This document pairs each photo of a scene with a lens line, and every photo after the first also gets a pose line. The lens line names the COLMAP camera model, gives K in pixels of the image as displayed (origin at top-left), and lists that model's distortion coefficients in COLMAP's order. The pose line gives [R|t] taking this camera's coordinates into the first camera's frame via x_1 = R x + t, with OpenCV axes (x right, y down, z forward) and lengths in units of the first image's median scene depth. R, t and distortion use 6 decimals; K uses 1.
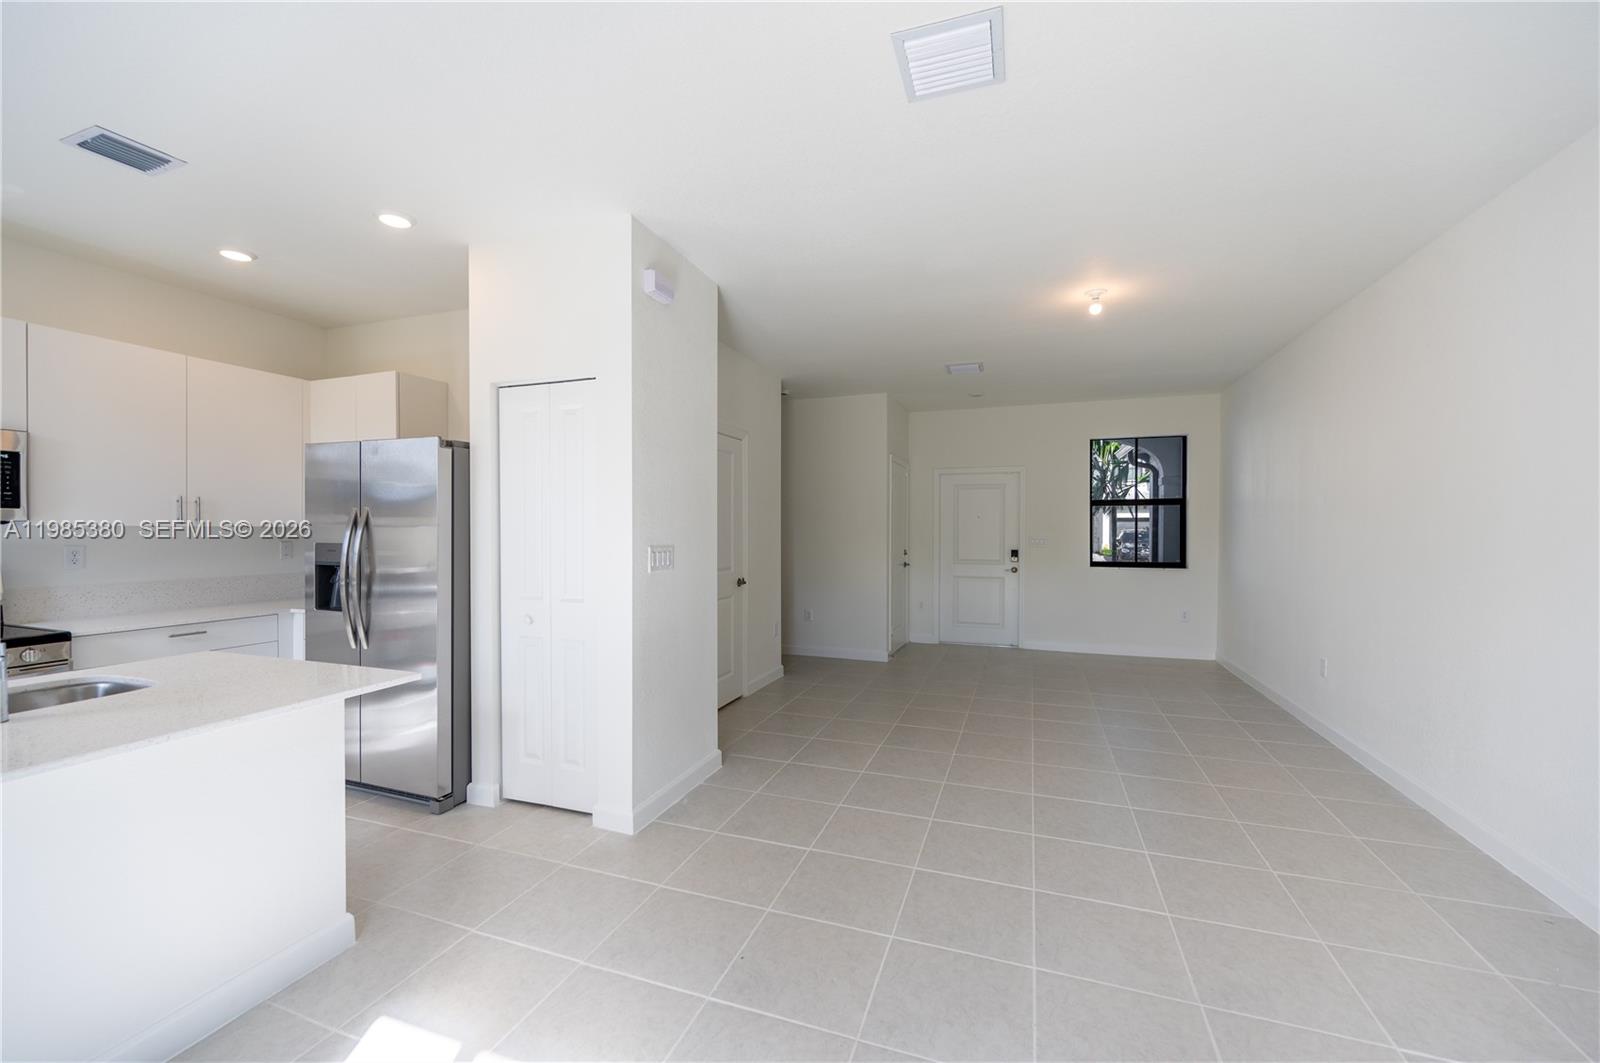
lens RADIAL K [[630.9, 0, 797.9], [0, 630.9, 534.6], [0, 0, 1]] dist [0.000488, 0.000356]
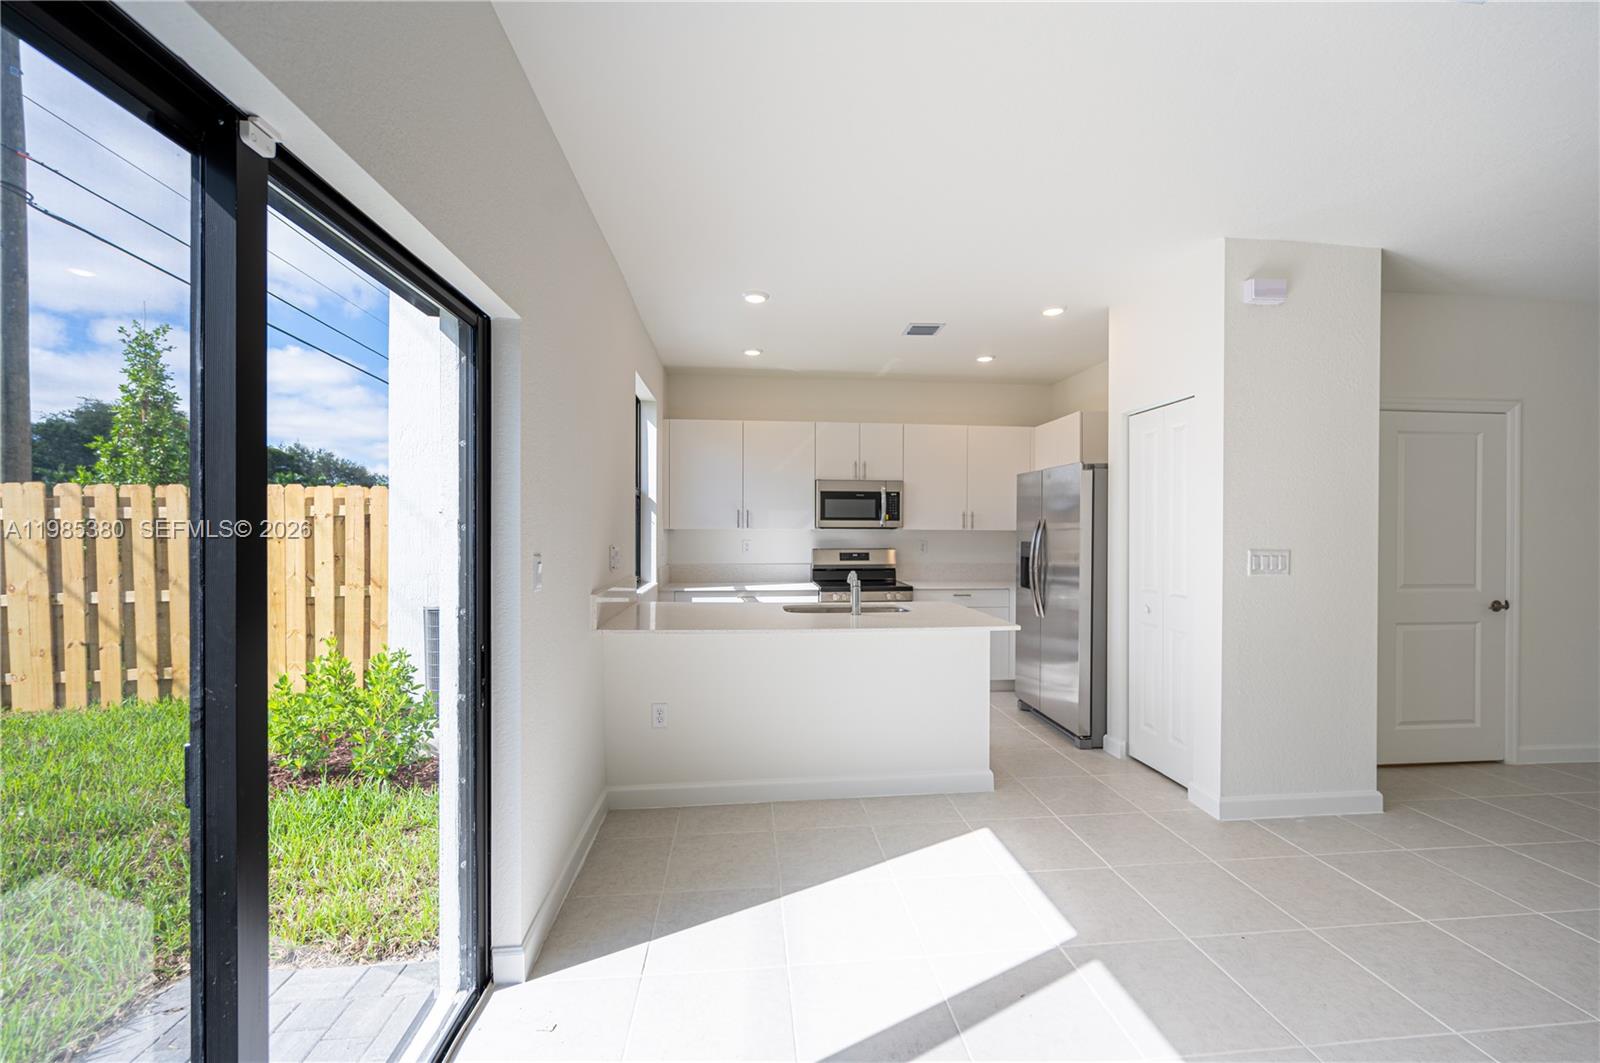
lens RADIAL K [[630.9, 0, 808.6], [0, 630.9, 537.7], [0, 0, 1]] dist [0.000488, 0.000356]
pose [[0.430293, 0.010841, -0.902624, 0.366909], [-0.011494, 0.999913, 0.006530, 0.000613], [0.902616, 0.007565, 0.430380, -0.080290]]
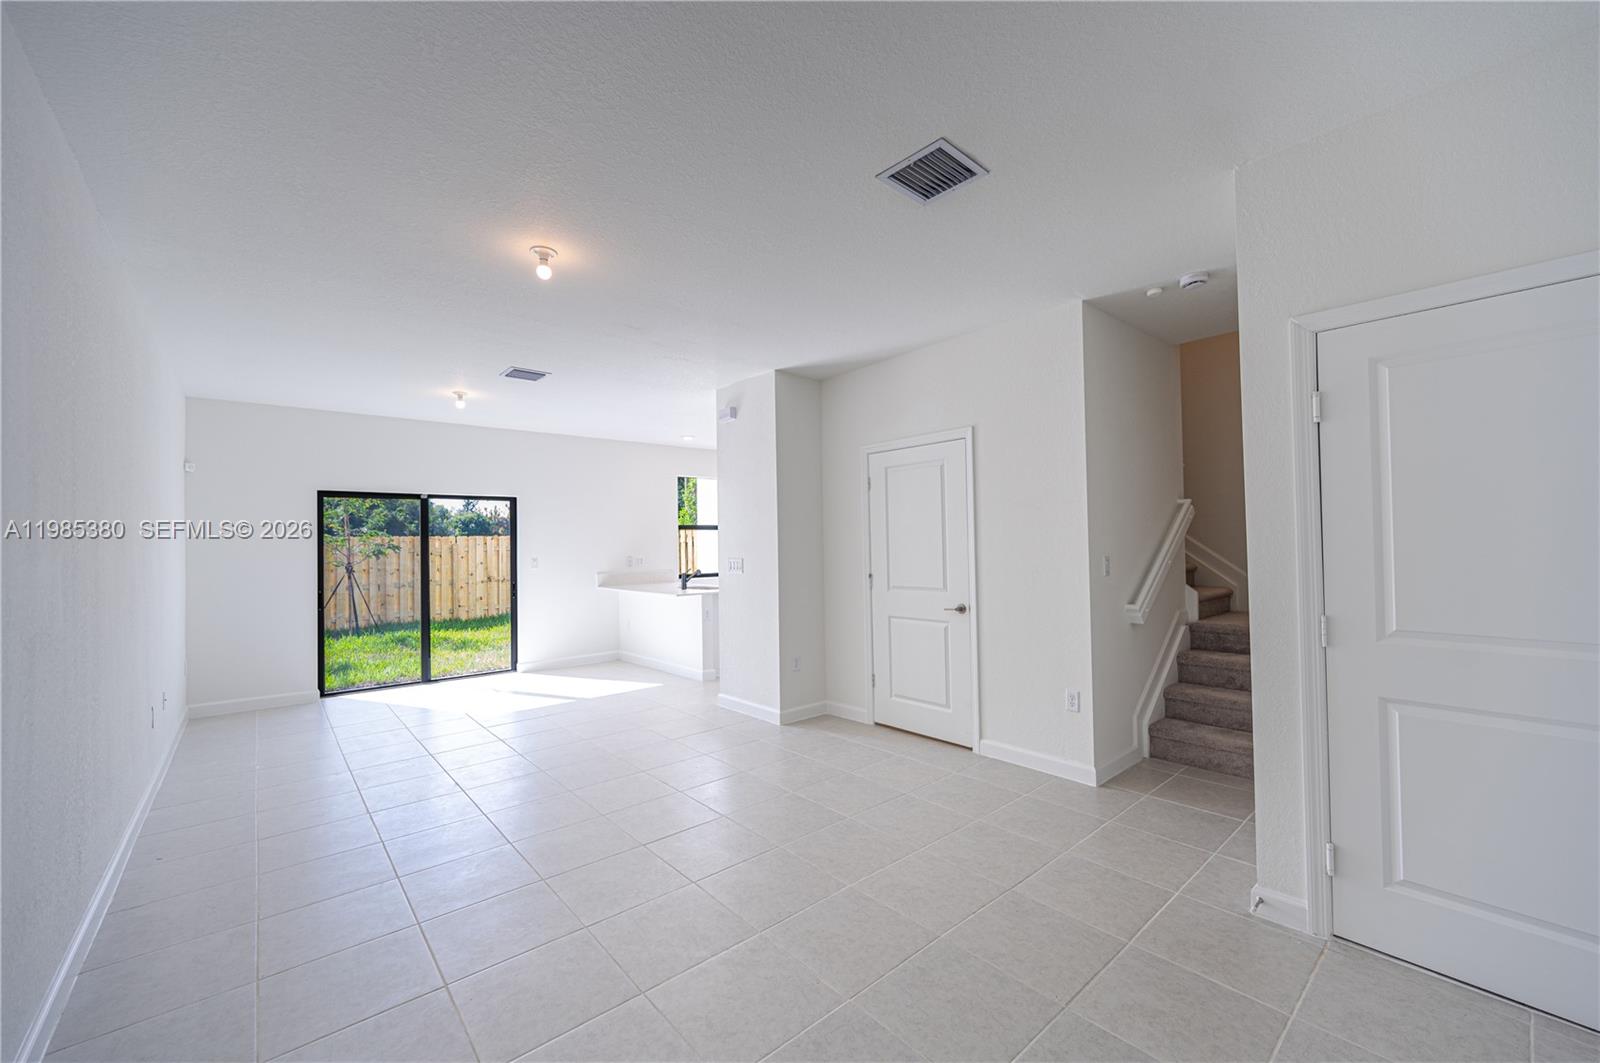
lens RADIAL K [[630.9, 0, 797.6], [0, 630.9, 534.0], [0, 0, 1]] dist [0.000488, 0.000356]
pose [[-0.496464, -0.008899, -0.868012, 1.211663], [0.008654, 0.999847, -0.015201, -0.019969], [0.868014, -0.015059, -0.496311, 2.007109]]
